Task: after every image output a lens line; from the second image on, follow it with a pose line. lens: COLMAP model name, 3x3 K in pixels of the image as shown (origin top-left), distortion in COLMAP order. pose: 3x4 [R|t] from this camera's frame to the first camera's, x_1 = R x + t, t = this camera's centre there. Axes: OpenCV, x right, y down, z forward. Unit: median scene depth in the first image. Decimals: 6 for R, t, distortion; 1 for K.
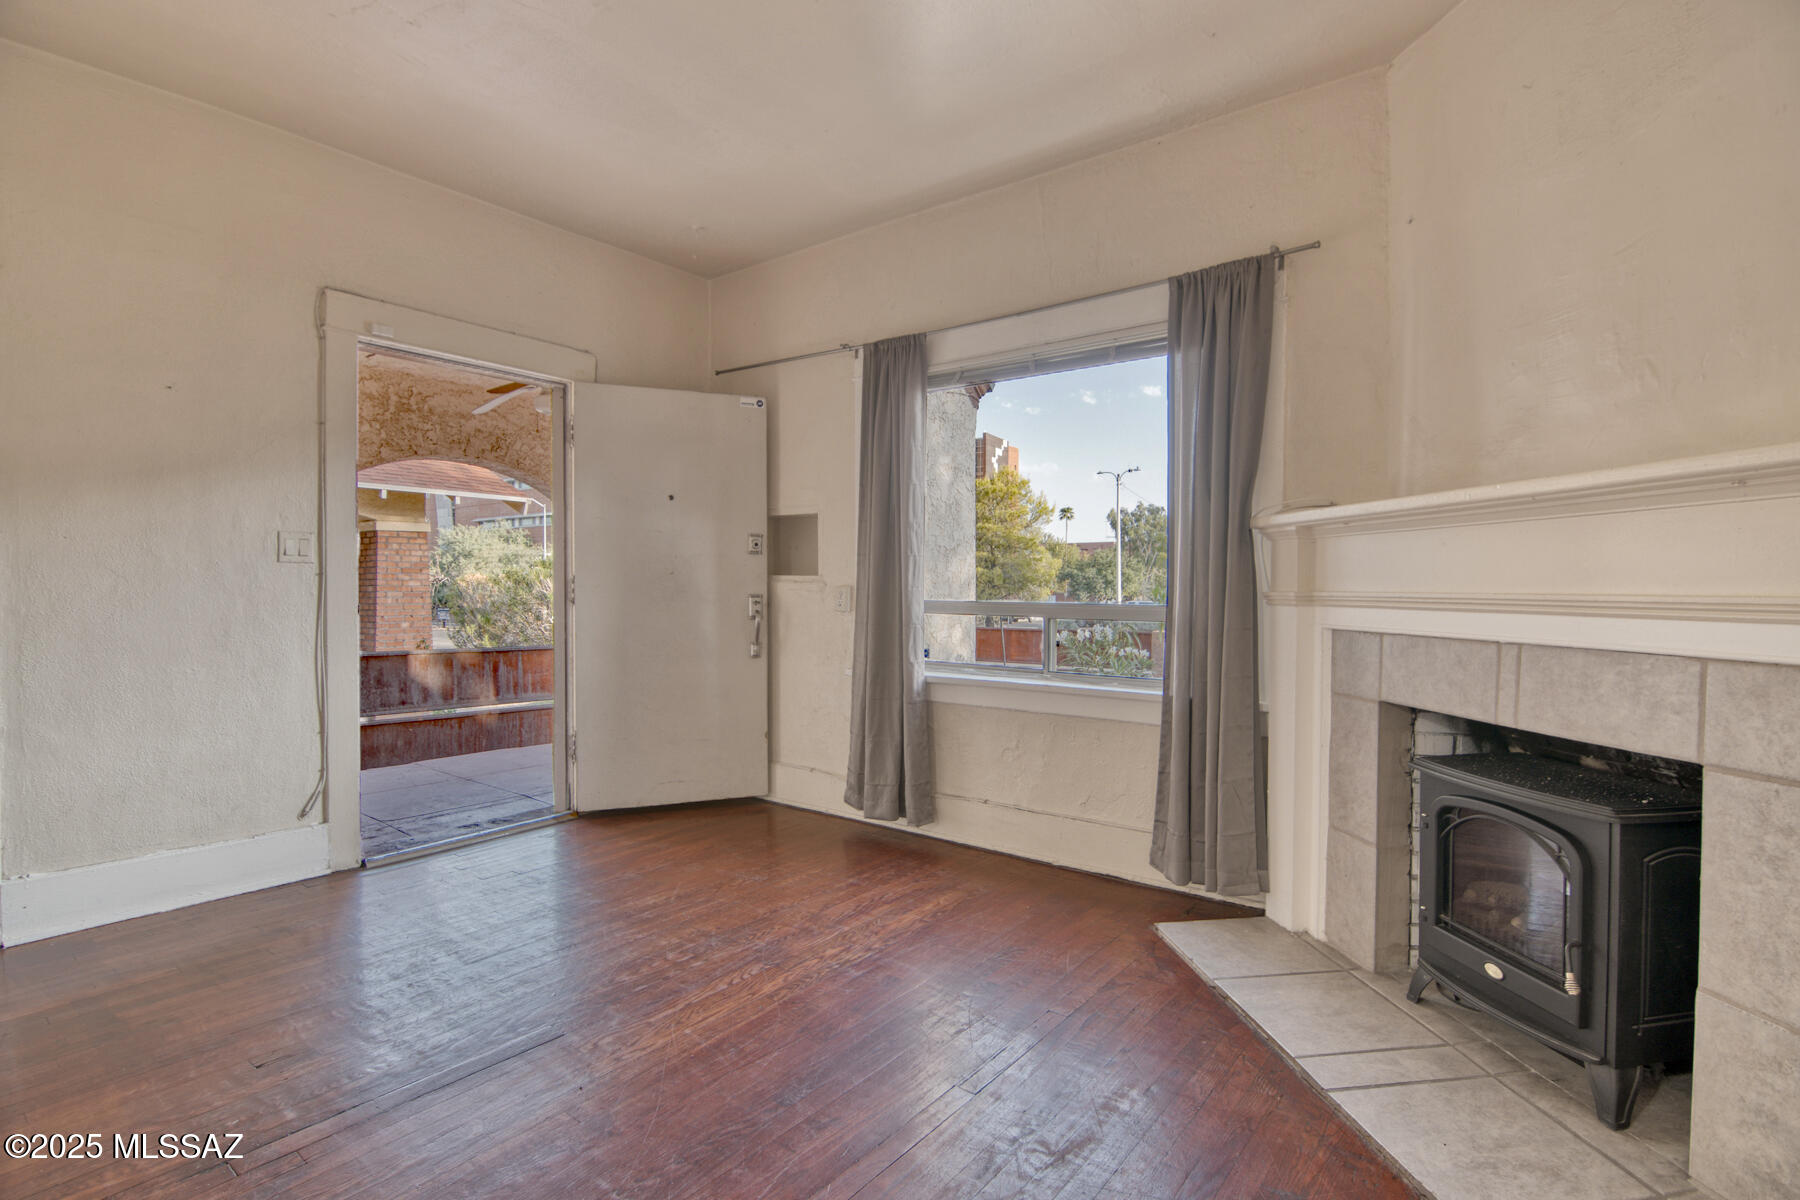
lens RADIAL K [[868.9, 0, 902.6], [0, 868.9, 598.8], [0, 0, 1]] dist [-0.006959, -0.010283]
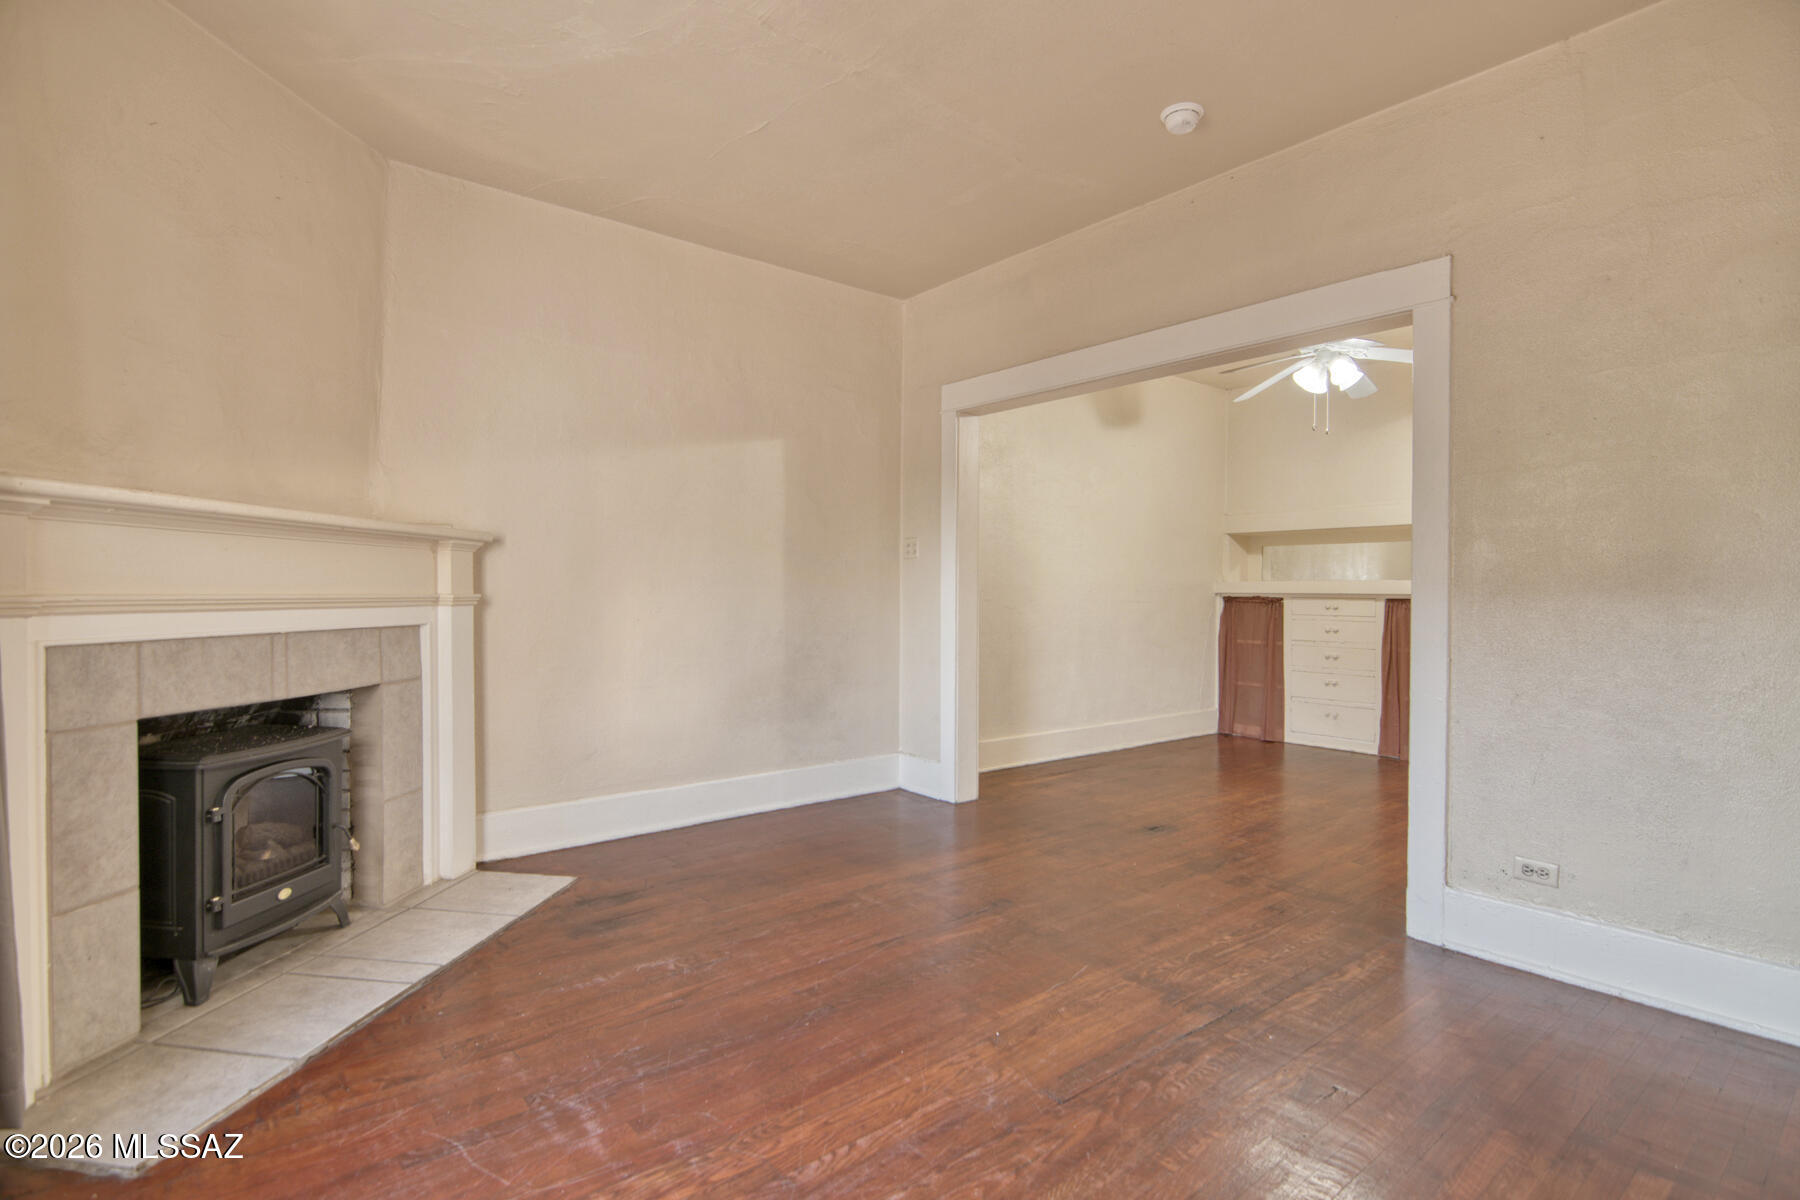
lens RADIAL K [[868.9, 0, 902.6], [0, 868.9, 598.8], [0, 0, 1]] dist [-0.006959, -0.010283]
pose [[-0.973346, -0.009944, 0.229126, -0.364025], [-0.004803, 0.999724, 0.022985, -0.024934], [-0.229292, 0.021271, -0.973125, 1.529562]]
